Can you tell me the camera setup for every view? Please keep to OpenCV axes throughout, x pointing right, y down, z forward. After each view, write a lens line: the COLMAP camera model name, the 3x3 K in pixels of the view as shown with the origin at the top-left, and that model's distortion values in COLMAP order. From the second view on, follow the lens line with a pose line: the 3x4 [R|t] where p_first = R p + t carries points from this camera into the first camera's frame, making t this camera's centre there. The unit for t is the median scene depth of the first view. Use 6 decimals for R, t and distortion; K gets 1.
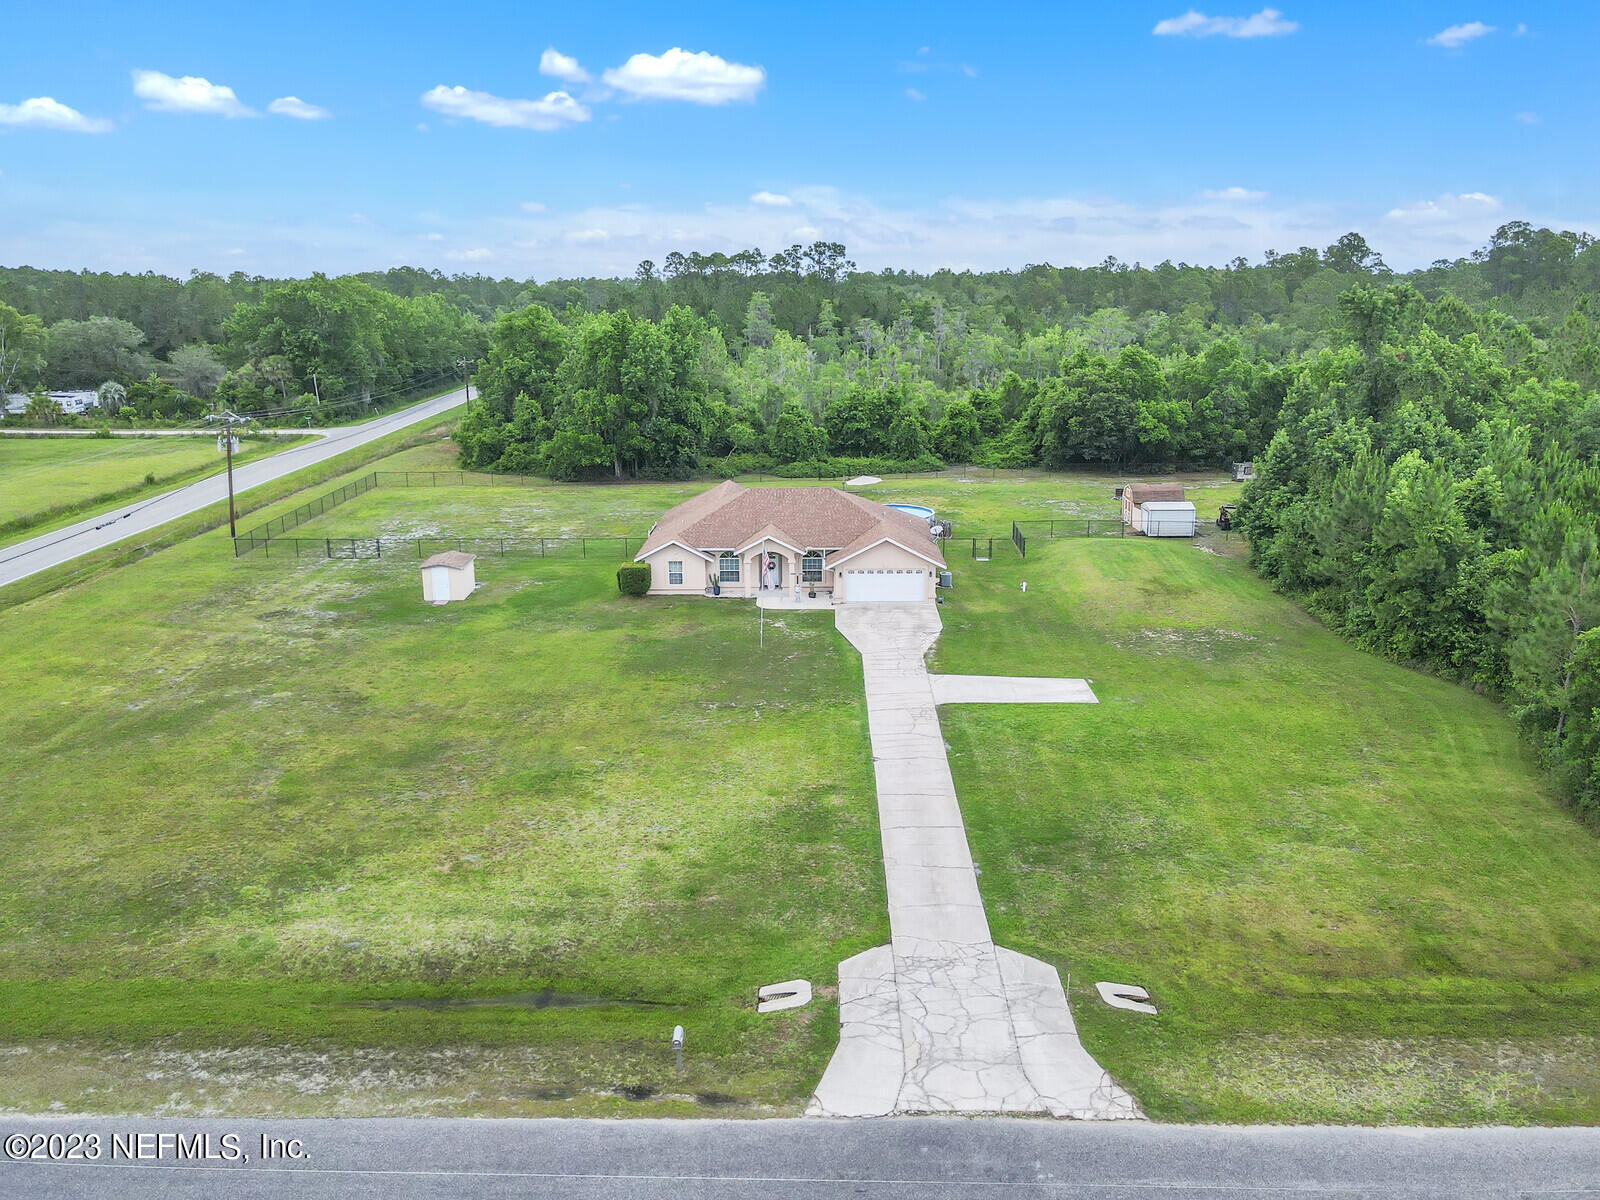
lens RADIAL K [[1191.4, 0, 804.4], [0, 1191.4, 605.5], [0, 0, 1]] dist [0.008274, 0.010804]
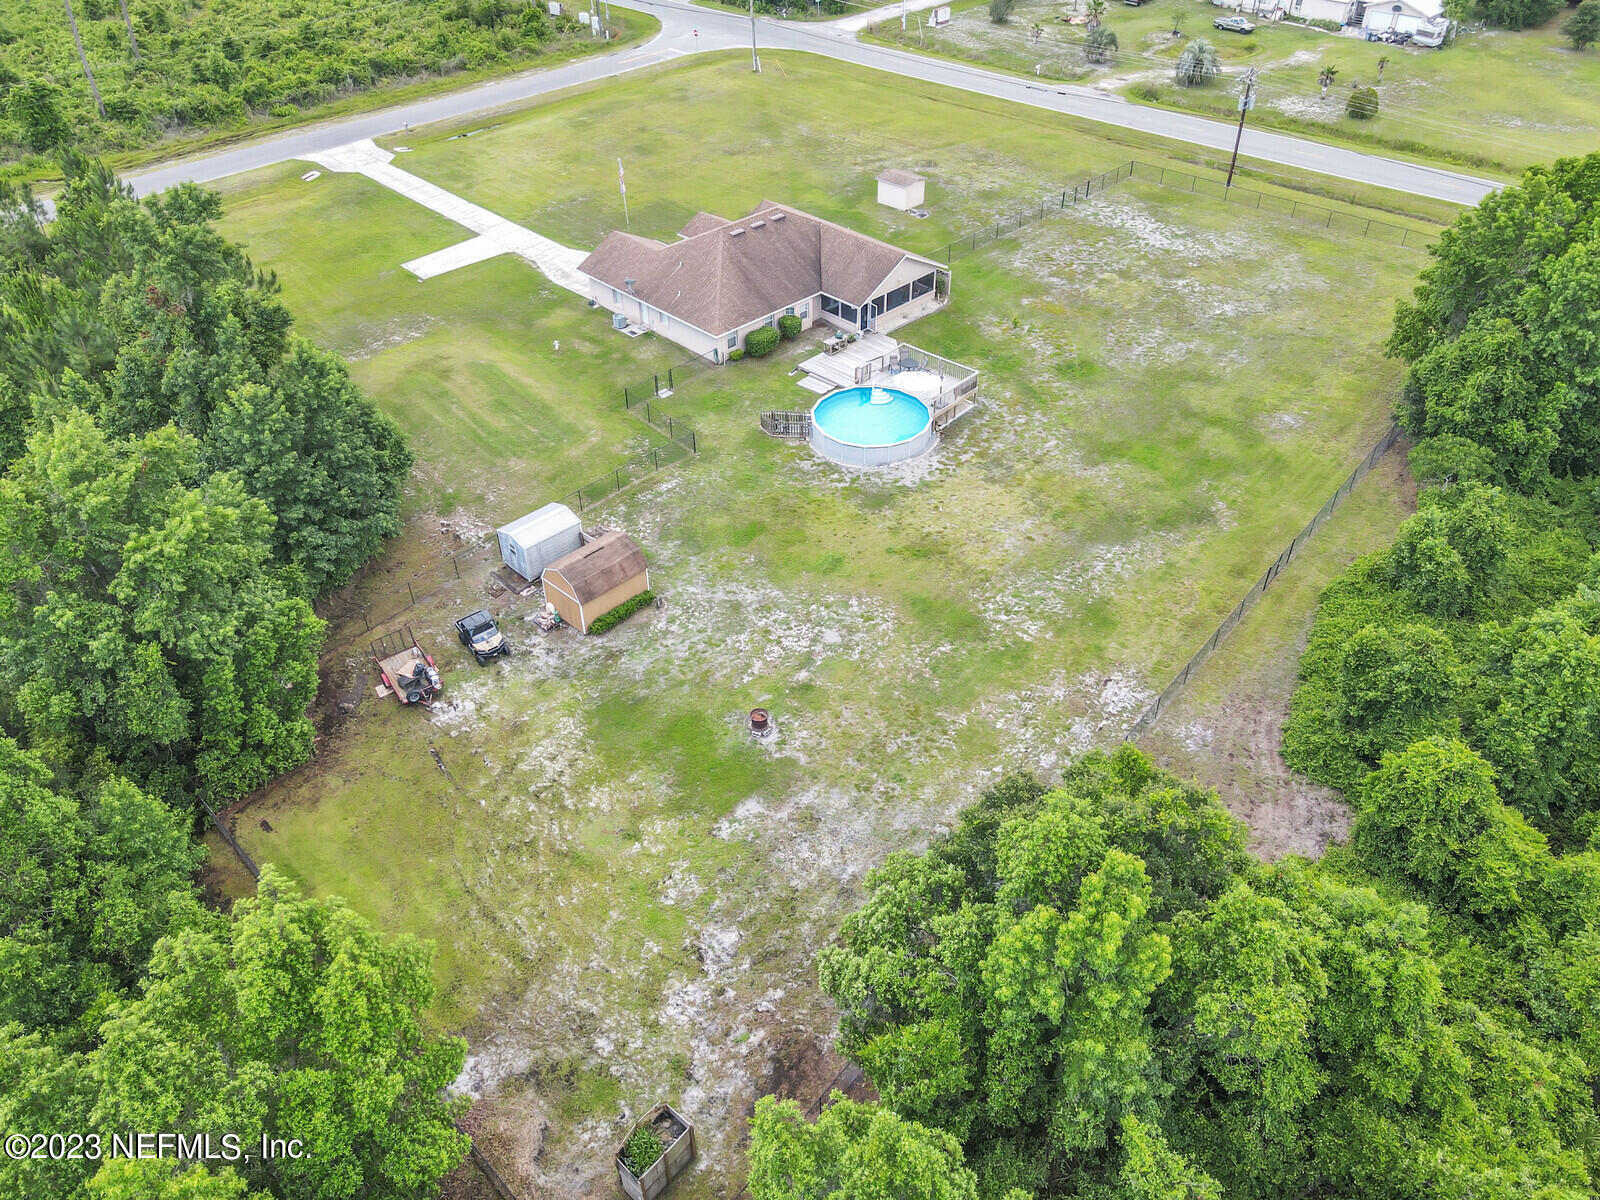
lens RADIAL K [[1179.8, 0, 797.5], [0, 1179.8, 578.8], [0, 0, 1]] dist [0.012208, 0.010620]
pose [[-0.701674, 0.453884, -0.549220, 1.120993], [-0.168233, 0.643500, 0.746730, -1.120455], [0.692352, 0.616358, -0.375169, 2.635648]]
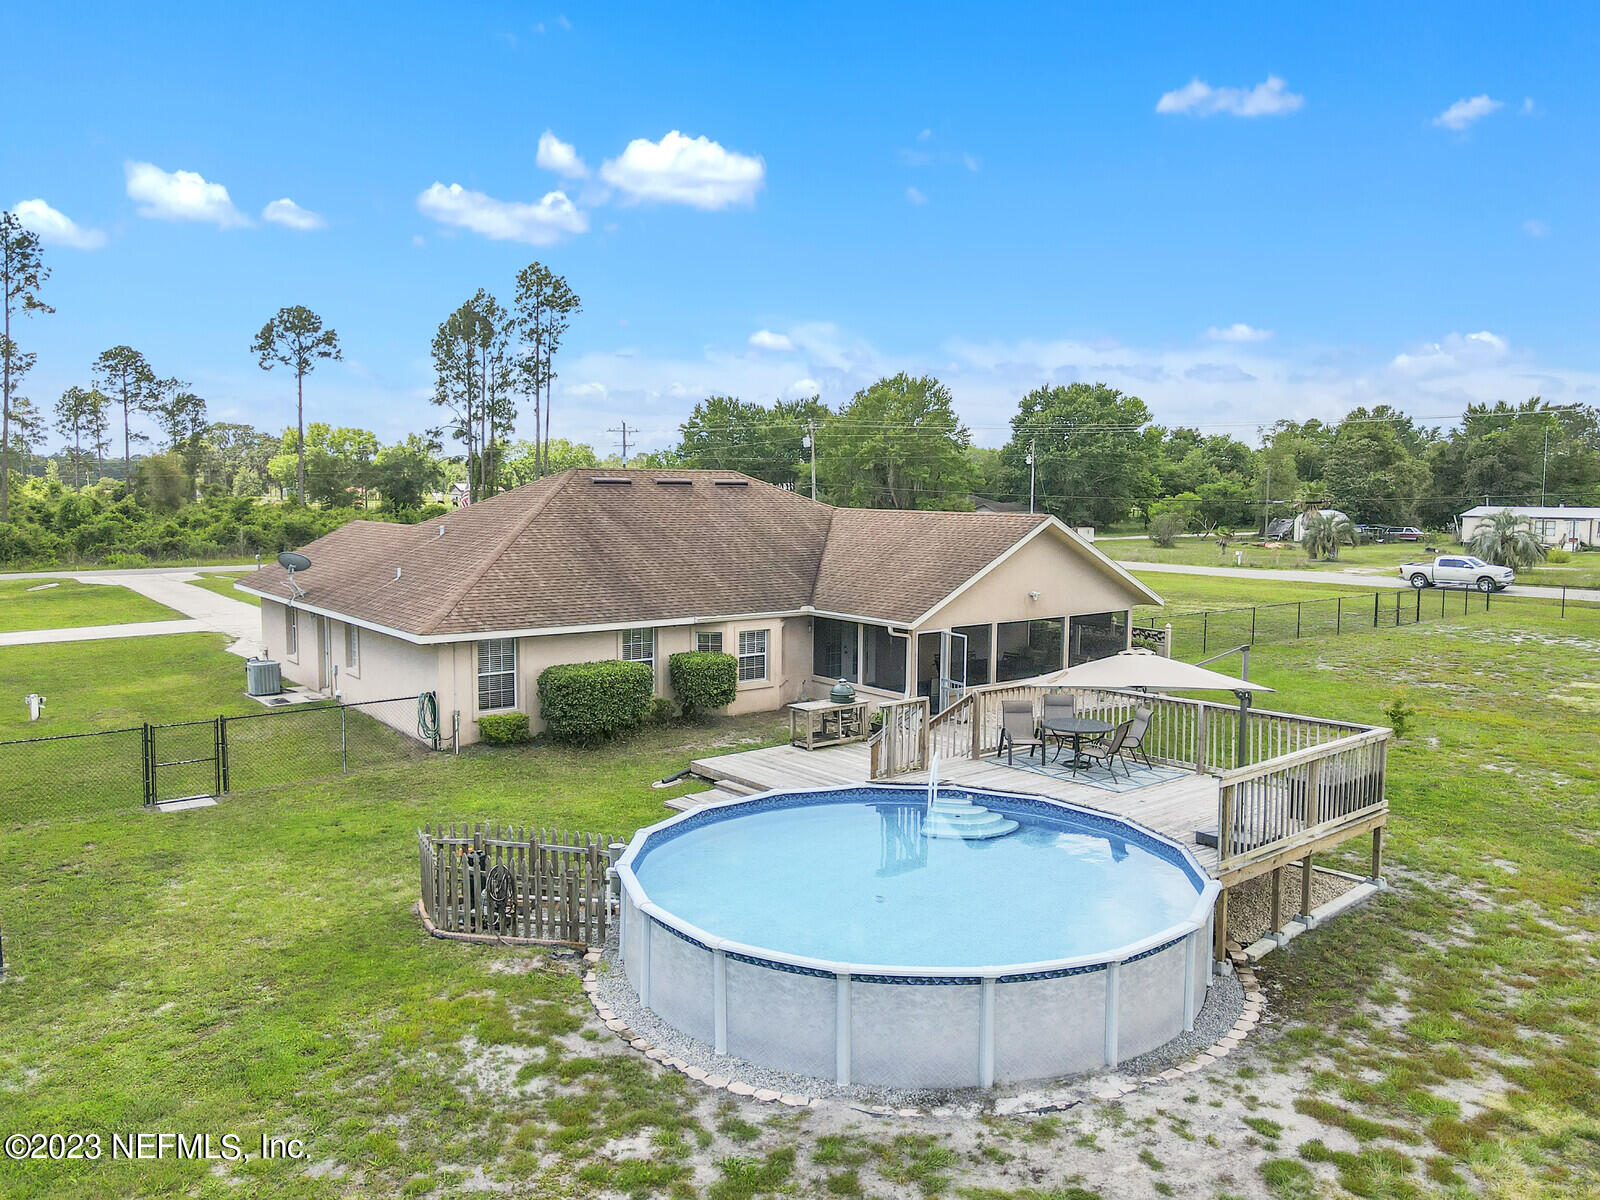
lens RADIAL K [[1191.4, 0, 804.4], [0, 1191.4, 605.5], [0, 0, 1]] dist [0.008274, 0.010804]
pose [[-0.778929, 0.068020, -0.623413, 0.357055], [-0.160601, 0.939312, 0.303151, -0.310709], [0.606199, 0.336254, -0.720733, 2.201195]]
